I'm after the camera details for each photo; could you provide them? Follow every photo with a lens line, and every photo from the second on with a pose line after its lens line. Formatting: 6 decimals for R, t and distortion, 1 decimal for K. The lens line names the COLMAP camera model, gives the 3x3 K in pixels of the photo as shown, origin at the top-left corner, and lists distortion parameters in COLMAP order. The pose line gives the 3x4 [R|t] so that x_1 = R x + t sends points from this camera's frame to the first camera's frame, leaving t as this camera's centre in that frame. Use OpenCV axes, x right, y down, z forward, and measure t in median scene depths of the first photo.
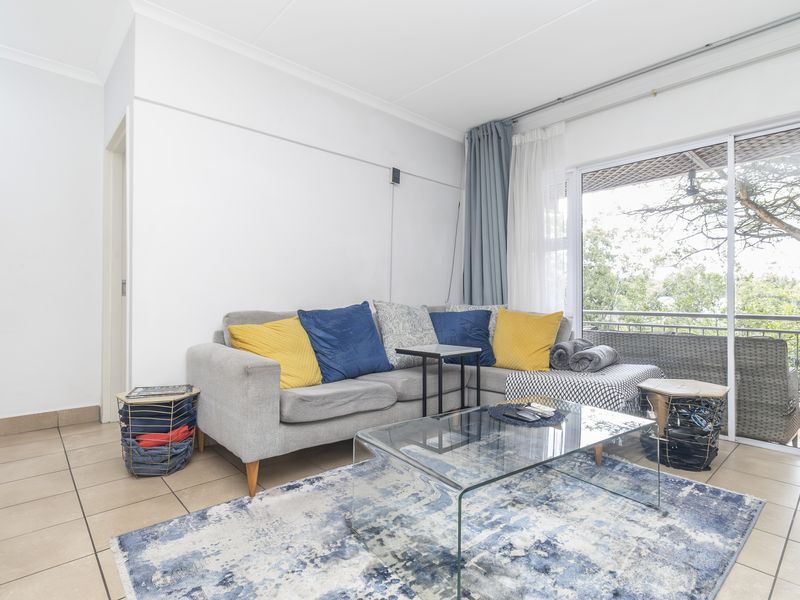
lens RADIAL K [[422.9, 0, 394.8], [0, 422.9, 302.6], [0, 0, 1]] dist [-0.018992, 0.000409]
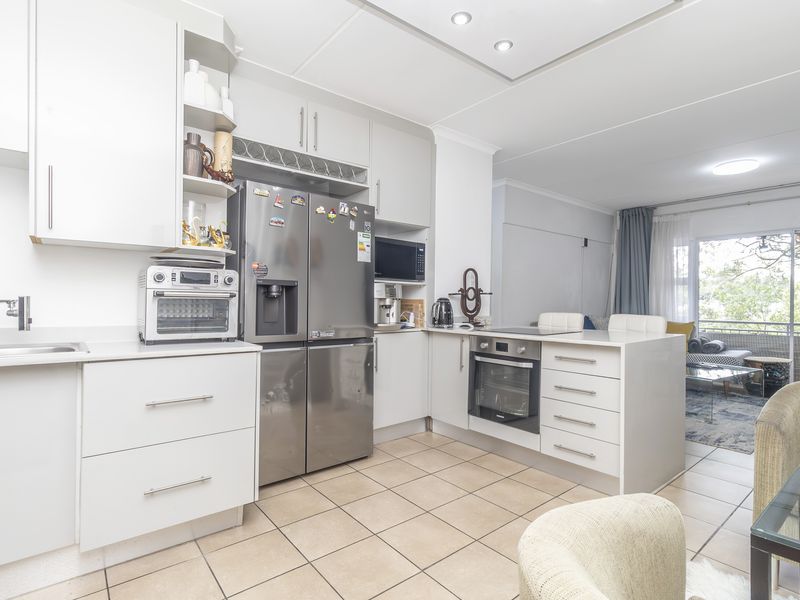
lens RADIAL K [[422.9, 0, 381.7], [0, 422.9, 304.7], [0, 0, 1]] dist [-0.018992, 0.000409]
pose [[0.997059, 0.005640, -0.076426, -0.876397], [-0.005676, 0.999984, -0.000260, -0.048896], [0.076424, 0.000693, 0.997075, -0.993111]]
